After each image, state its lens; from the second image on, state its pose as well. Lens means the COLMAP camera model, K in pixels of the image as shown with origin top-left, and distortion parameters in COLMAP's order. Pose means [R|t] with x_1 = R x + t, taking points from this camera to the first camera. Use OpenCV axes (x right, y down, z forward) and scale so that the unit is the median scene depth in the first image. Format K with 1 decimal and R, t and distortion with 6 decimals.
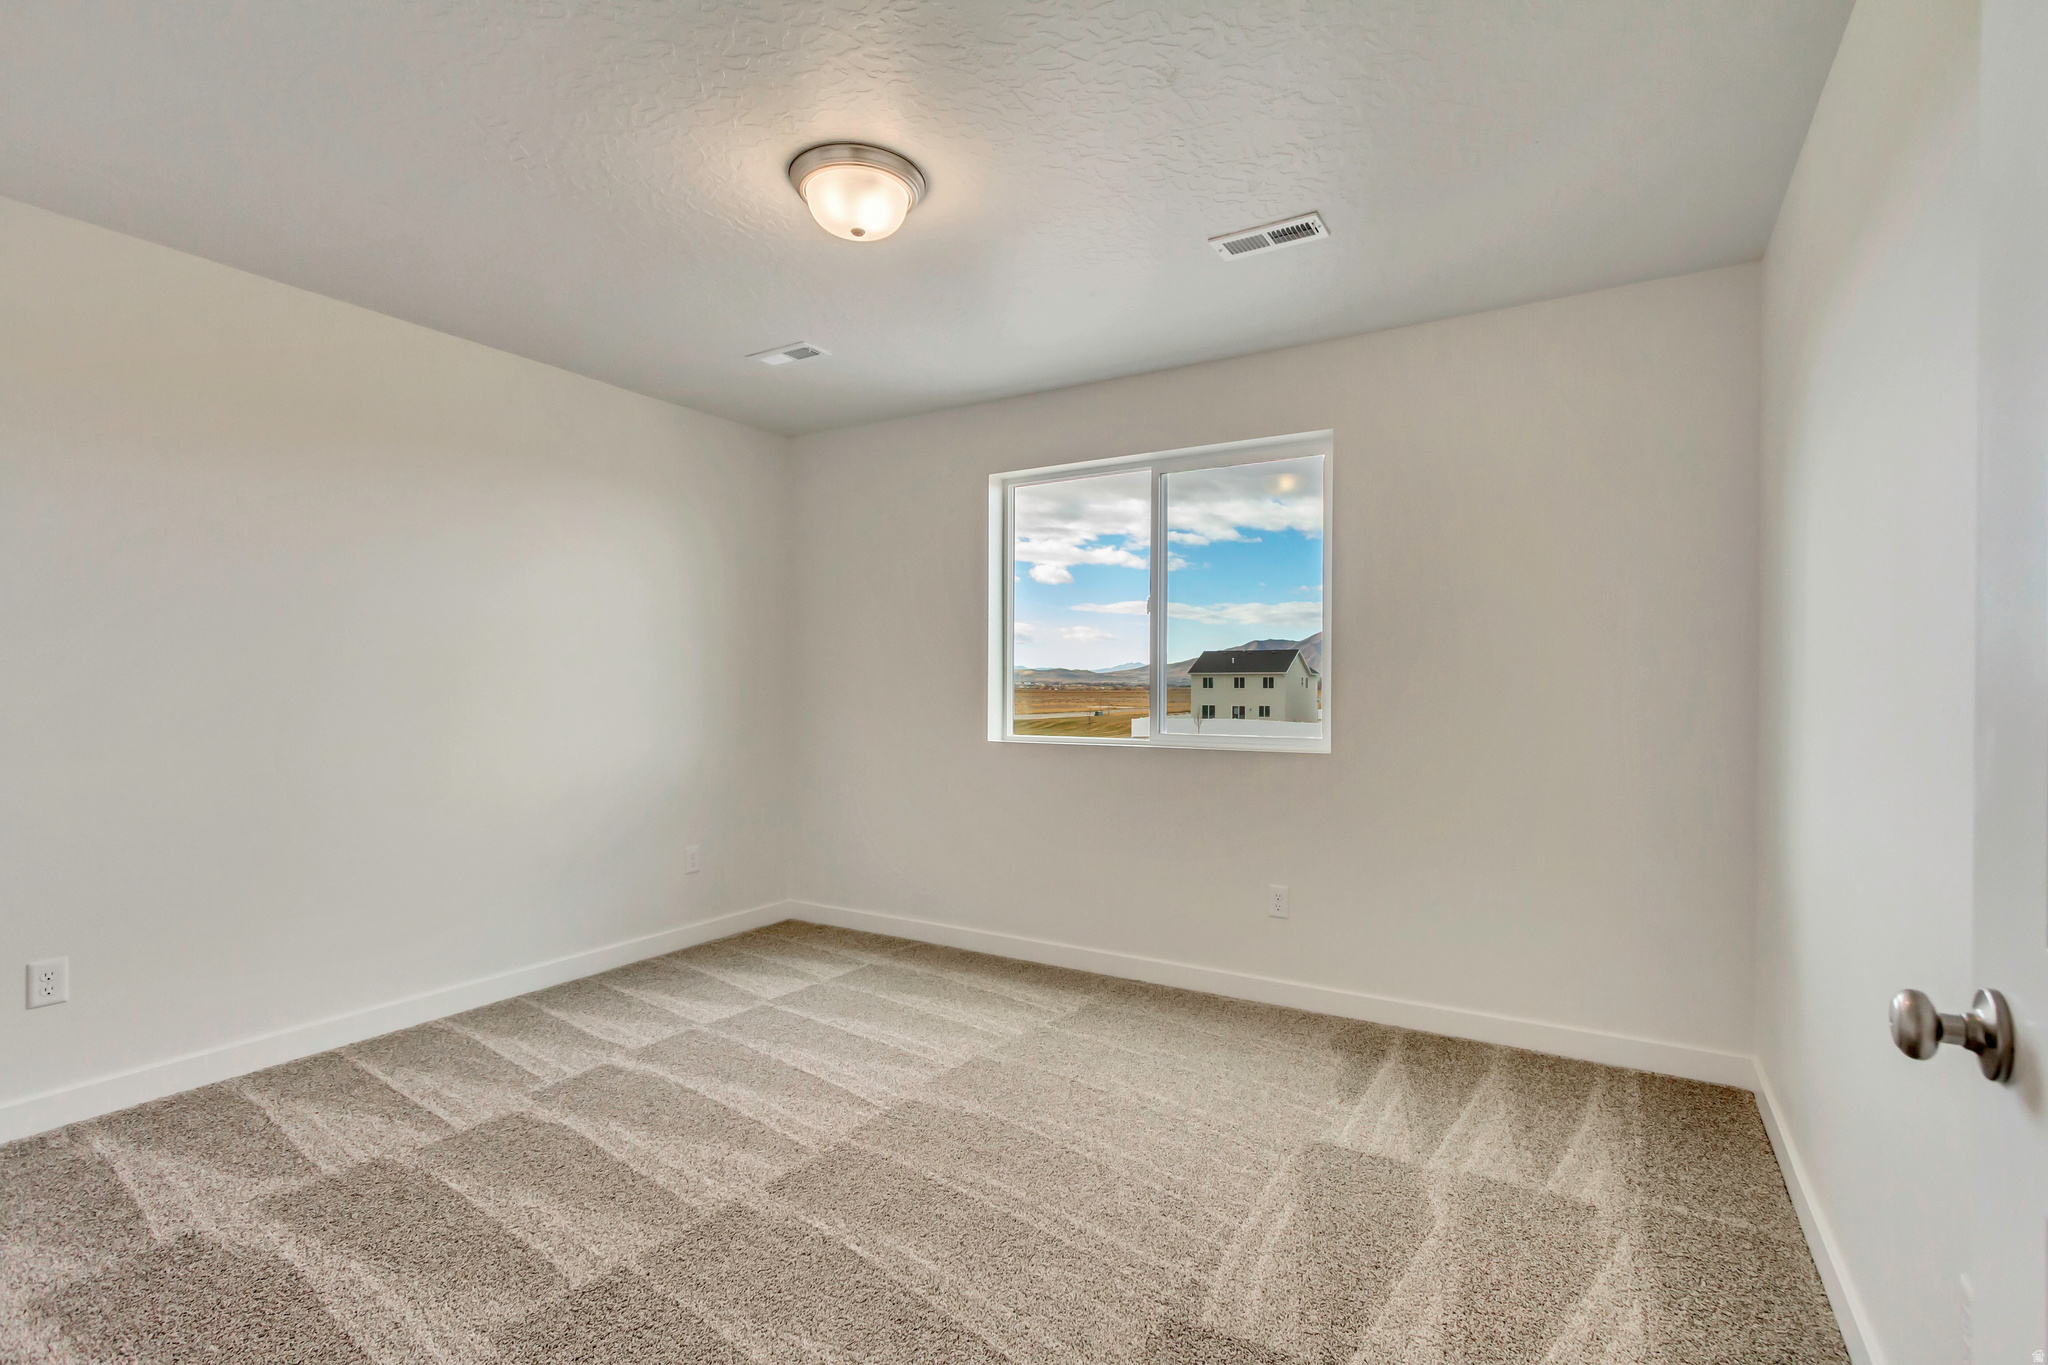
lens RADIAL K [[942.3, 0, 1024.0], [0, 942.3, 682.5], [0, 0, 1]] dist [0.004100, 0.000599]
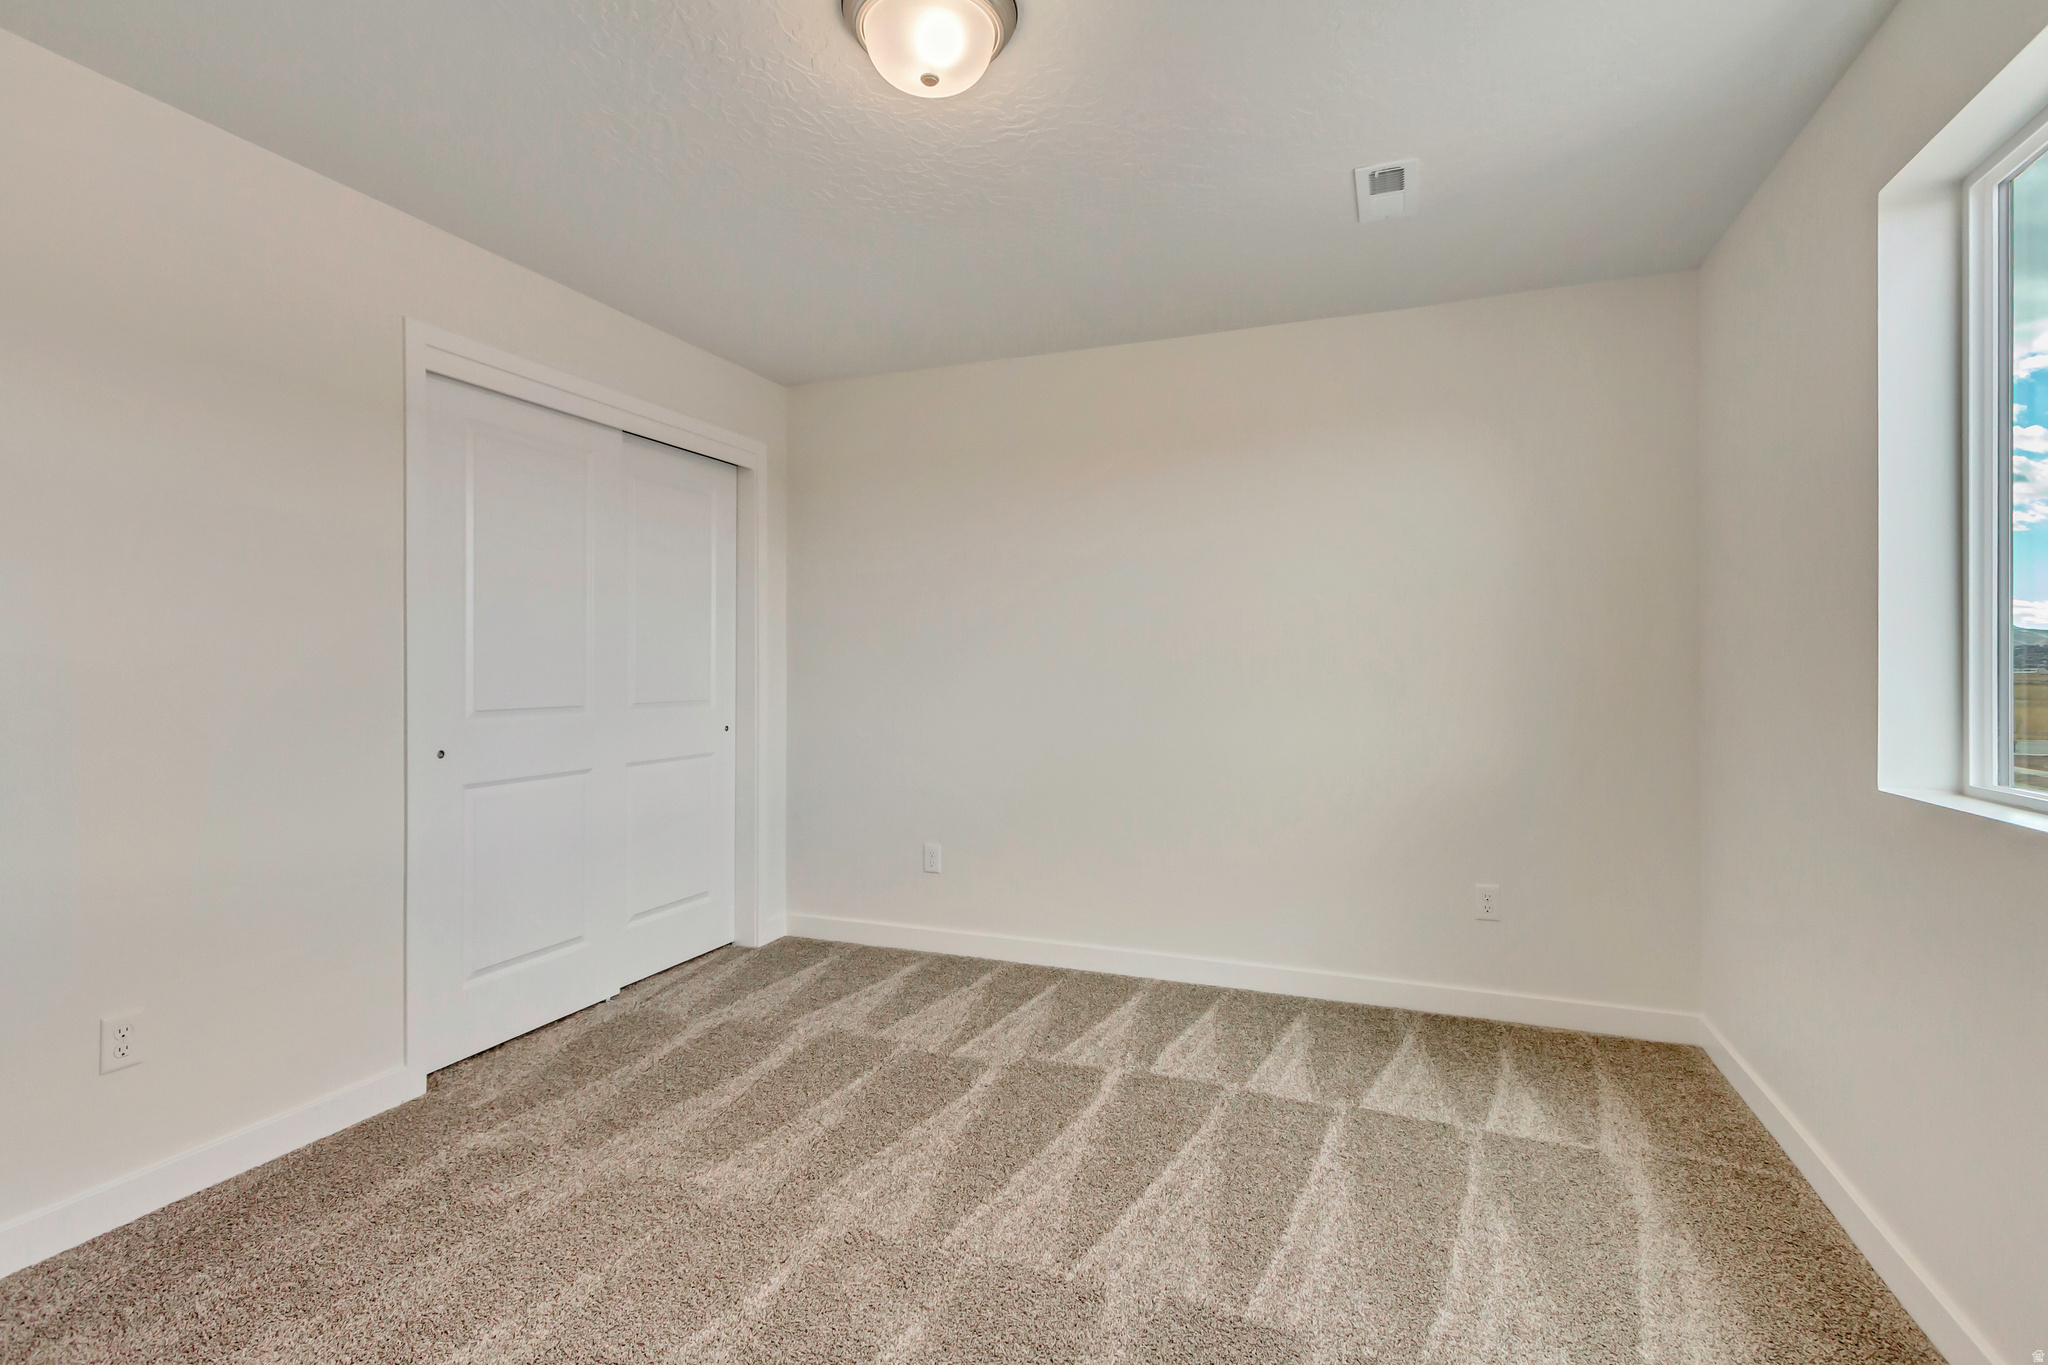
lens RADIAL K [[942.3, 0, 1024.0], [0, 942.3, 682.5], [0, 0, 1]] dist [0.004100, 0.000599]
pose [[0.170996, 0.009769, -0.985223, 0.497363], [0.008109, 0.999903, 0.011322, 0.001208], [0.985238, -0.009925, 0.170900, 0.789536]]
